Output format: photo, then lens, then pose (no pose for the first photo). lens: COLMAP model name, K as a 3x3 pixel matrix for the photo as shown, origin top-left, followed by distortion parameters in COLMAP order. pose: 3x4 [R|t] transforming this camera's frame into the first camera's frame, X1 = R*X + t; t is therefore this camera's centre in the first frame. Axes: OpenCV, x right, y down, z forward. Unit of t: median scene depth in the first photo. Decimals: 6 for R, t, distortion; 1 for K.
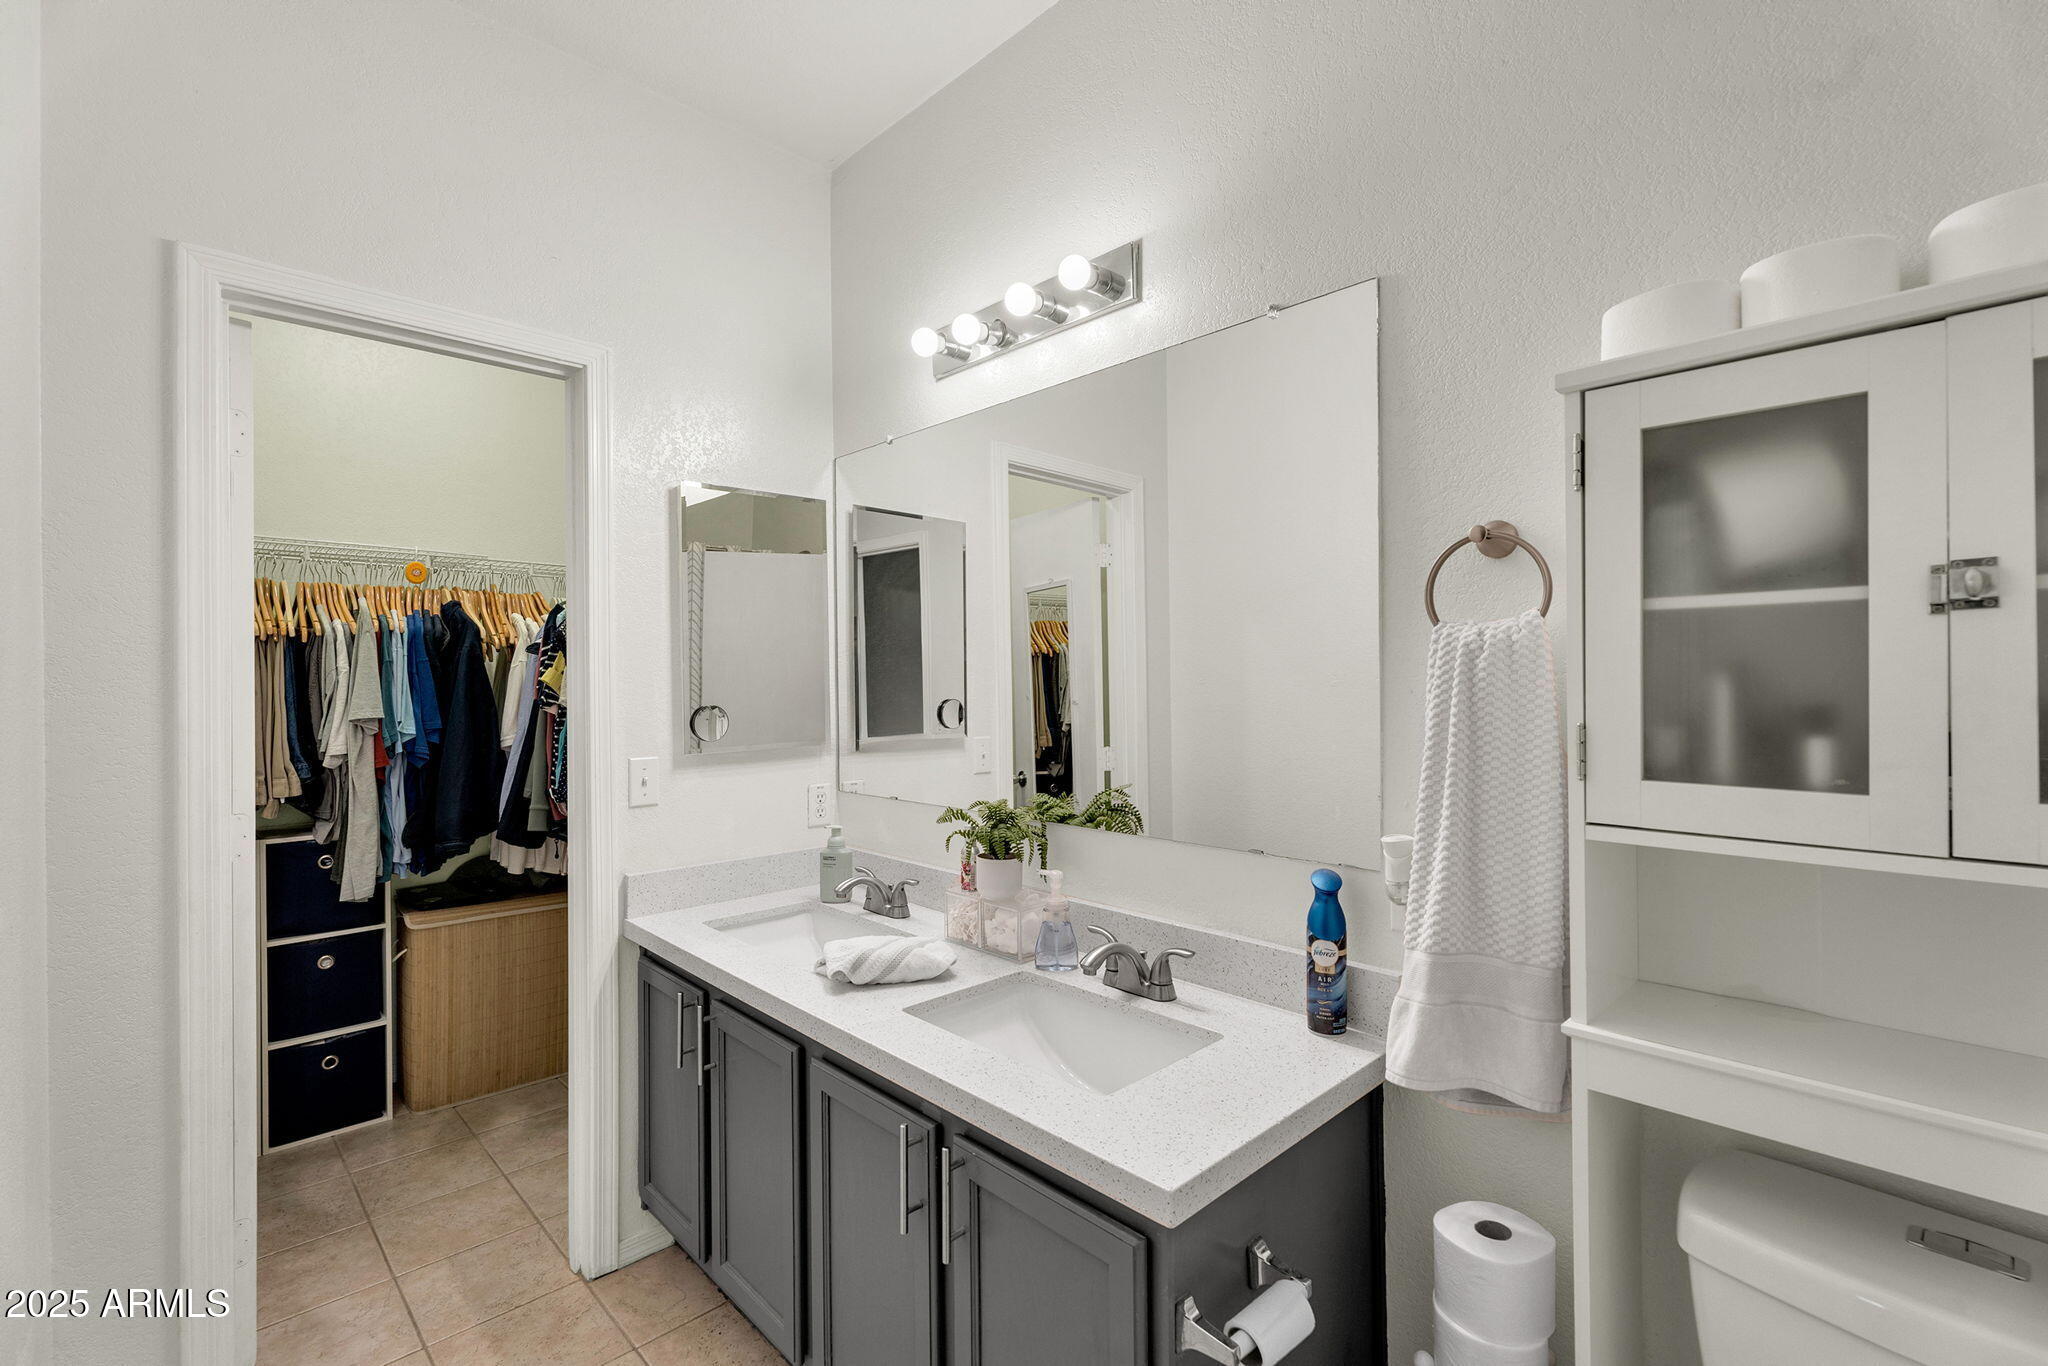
lens RADIAL K [[914.2, 0, 1024.0], [0, 914.2, 683.0], [0, 0, 1]] dist [-0.001819, -0.000249]
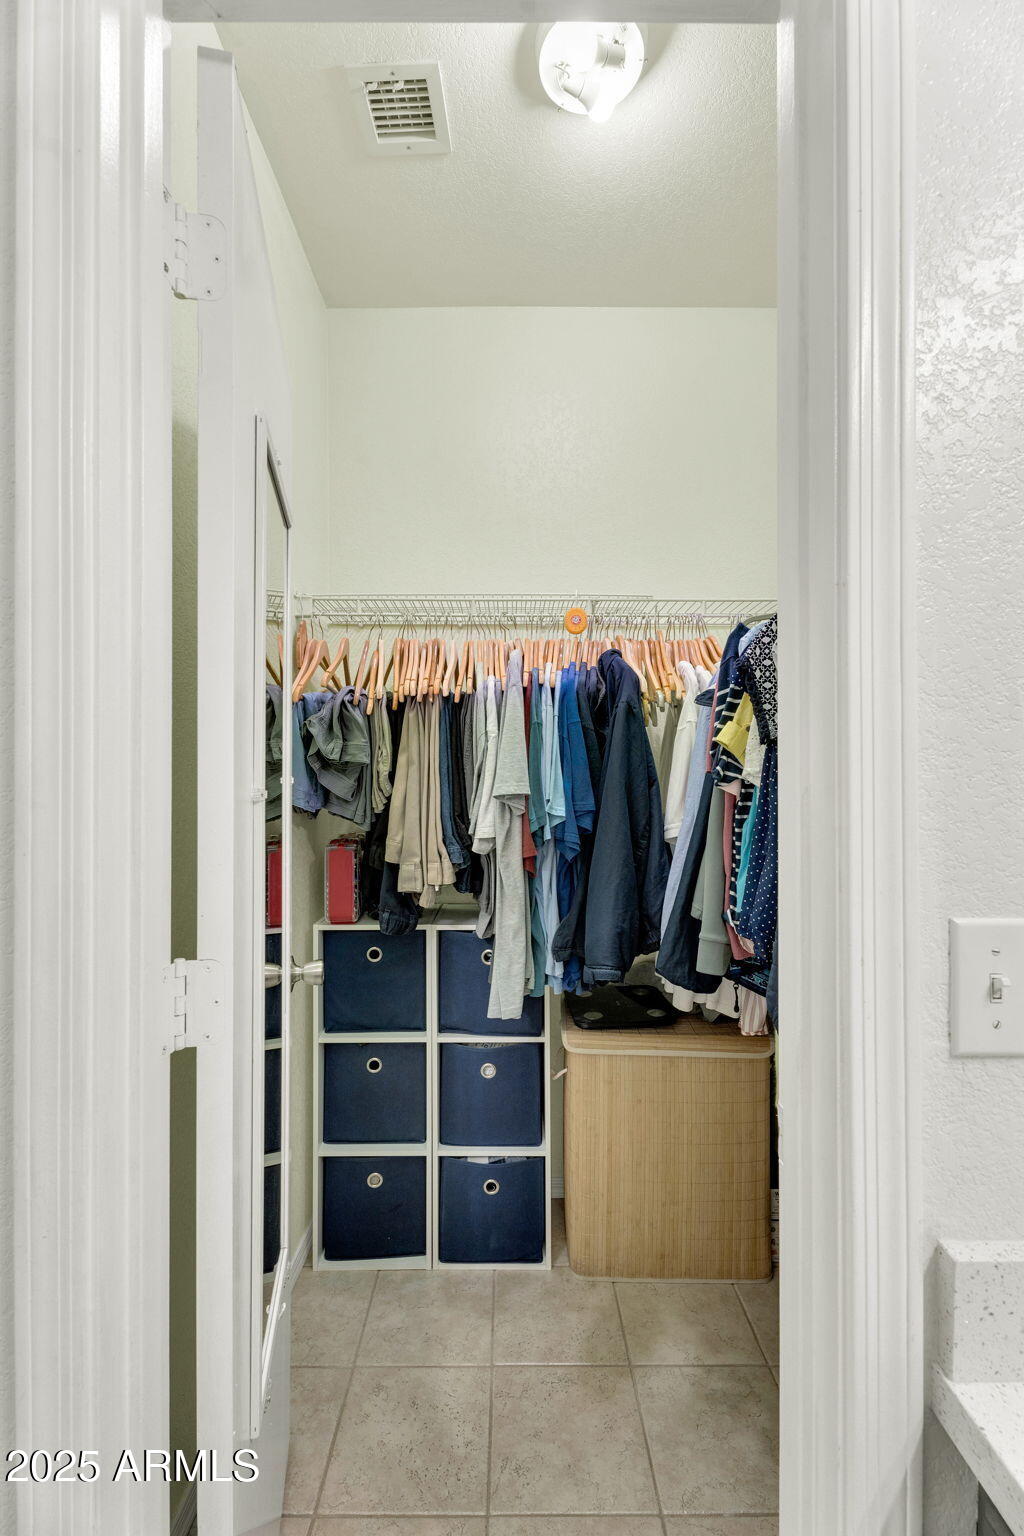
lens RADIAL K [[688.1, 0, 512.0], [0, 688.1, 768.0], [0, 0, 1]] dist [0.001891, 0.000008]
pose [[0.723434, -0.003382, -0.690386, -0.293429], [-0.003792, 0.999953, -0.008872, 0.020089], [0.690384, 0.009036, 0.723387, 0.541251]]
